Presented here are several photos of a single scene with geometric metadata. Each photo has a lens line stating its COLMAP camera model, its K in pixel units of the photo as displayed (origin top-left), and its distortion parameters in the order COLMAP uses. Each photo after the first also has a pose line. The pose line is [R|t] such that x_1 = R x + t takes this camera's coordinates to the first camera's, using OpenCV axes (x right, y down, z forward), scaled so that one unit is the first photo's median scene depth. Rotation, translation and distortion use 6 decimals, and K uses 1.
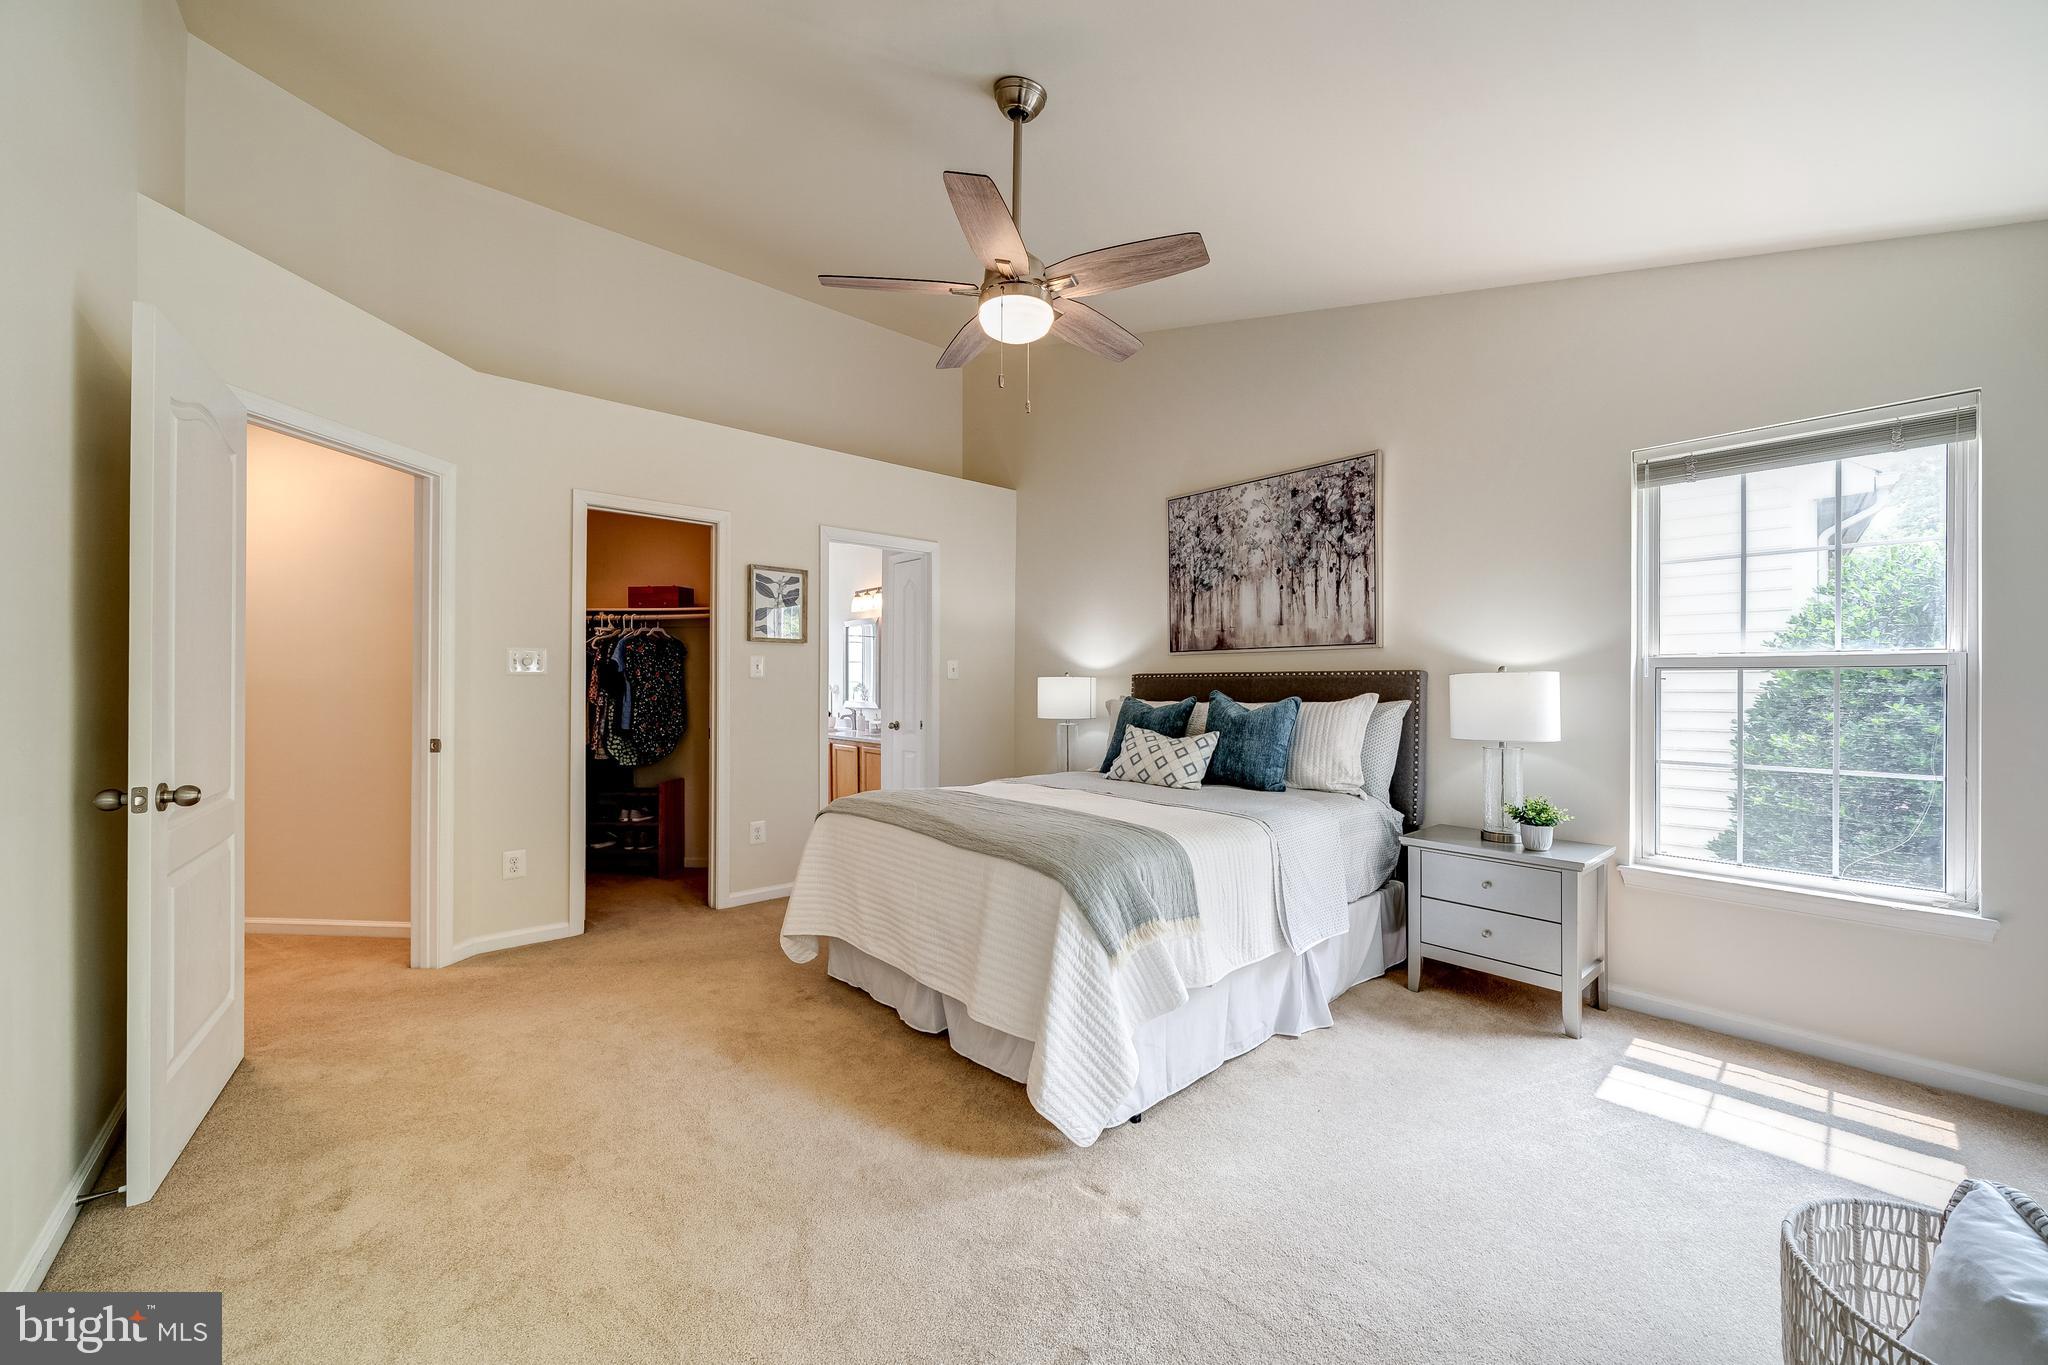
lens RADIAL K [[763.1, 0, 1024.0], [0, 763.1, 682.5], [0, 0, 1]] dist [-0.000662, -0.000091]
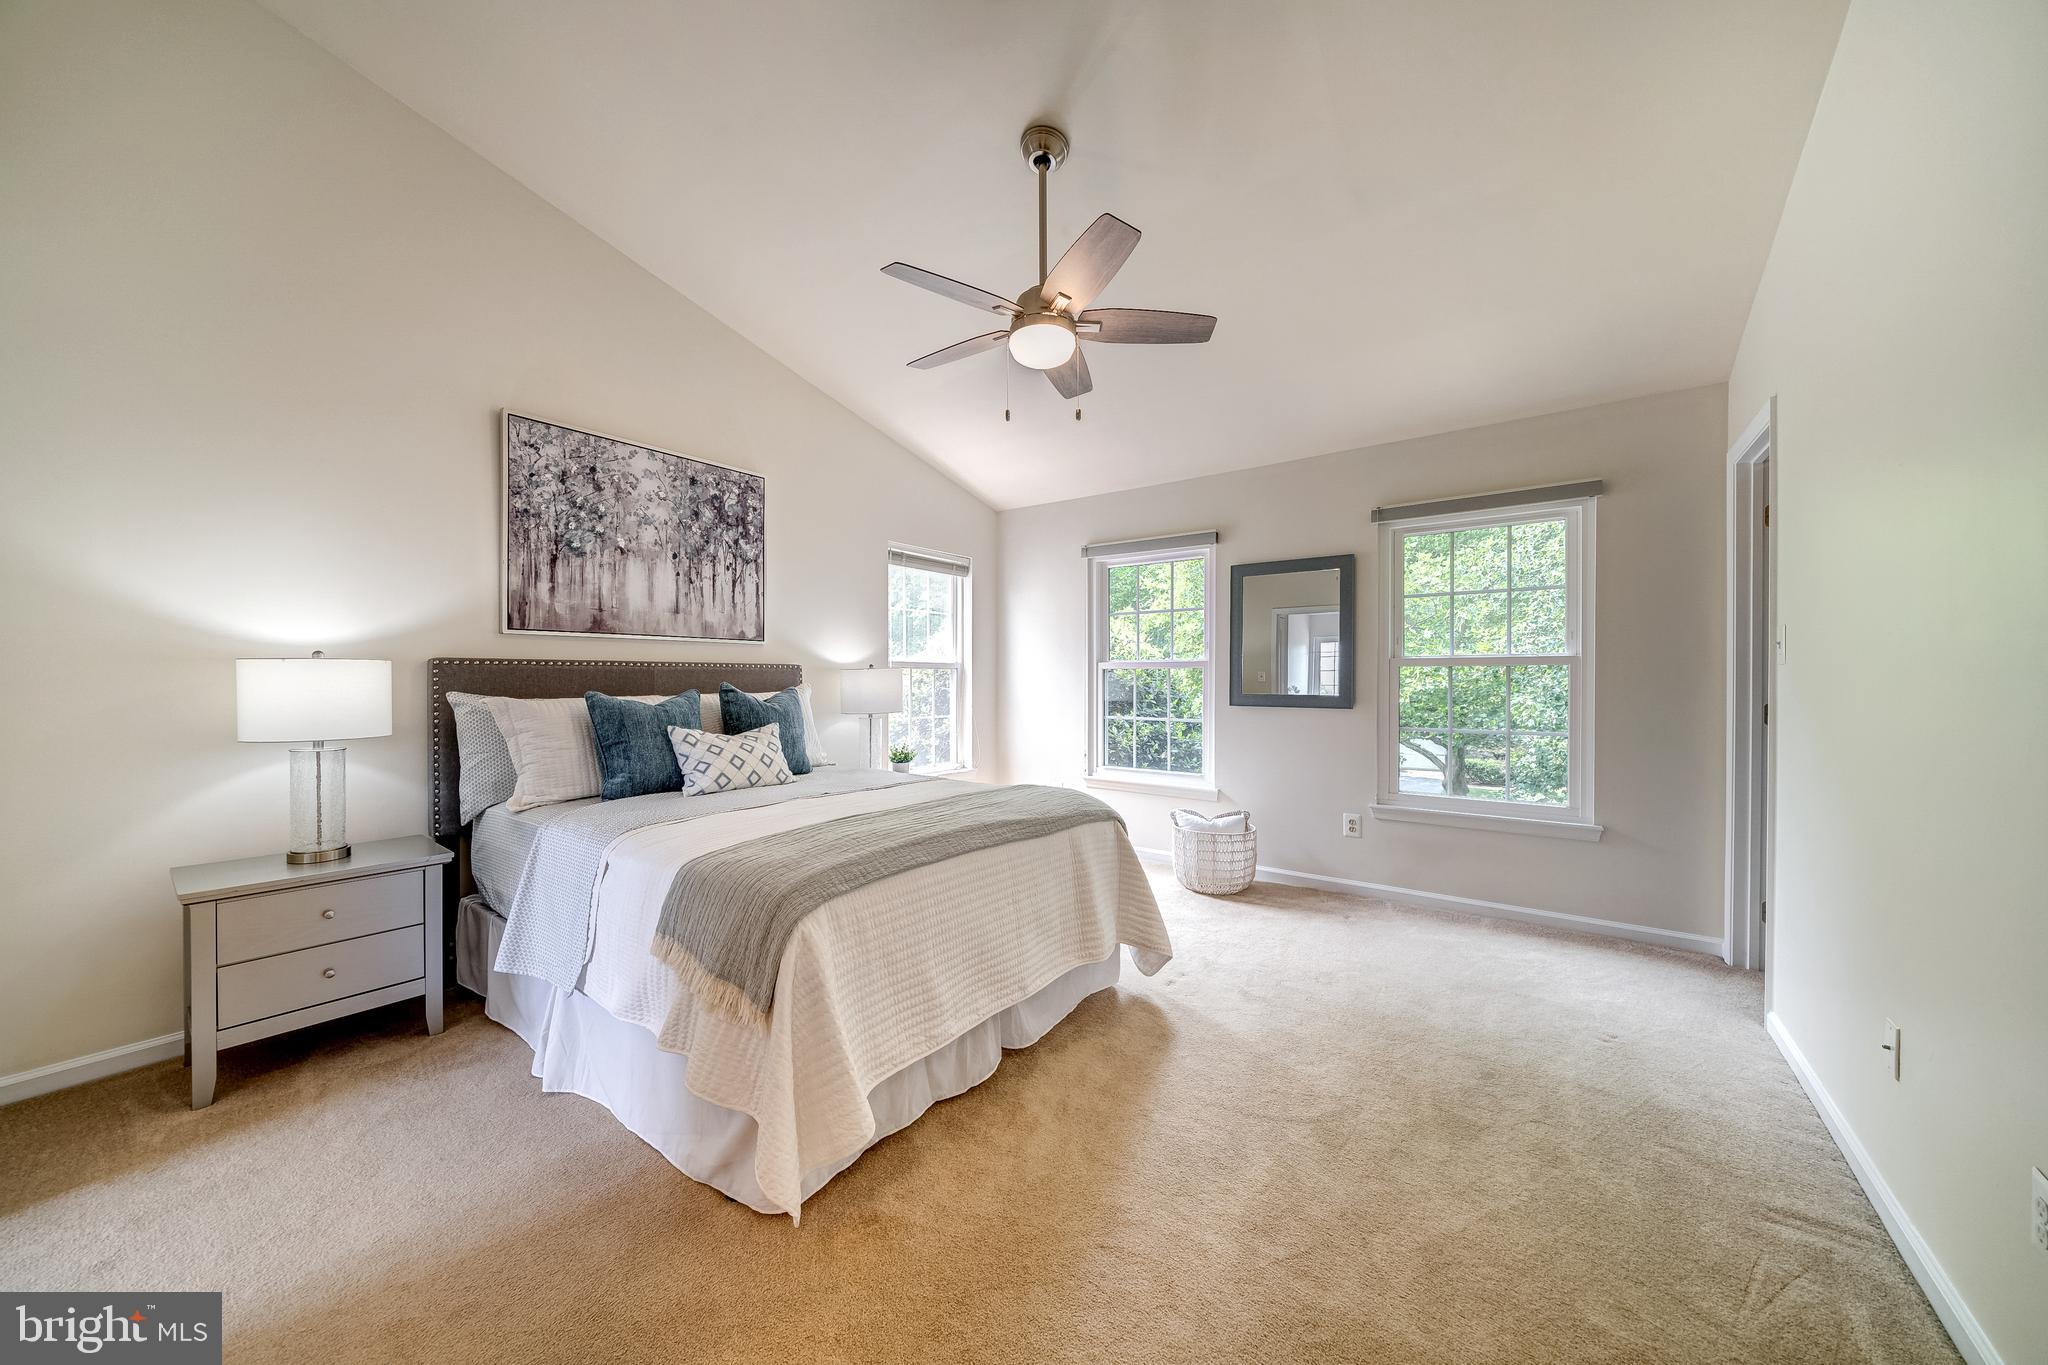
lens RADIAL K [[710.5, 0, 1024.0], [0, 710.5, 682.5], [0, 0, 1]] dist [-0.001156, -0.000005]
pose [[-0.199436, -0.008775, 0.979872, -0.622284], [-0.006827, 0.999948, 0.007565, 0.001769], [-0.979887, -0.005181, -0.199485, 0.749072]]
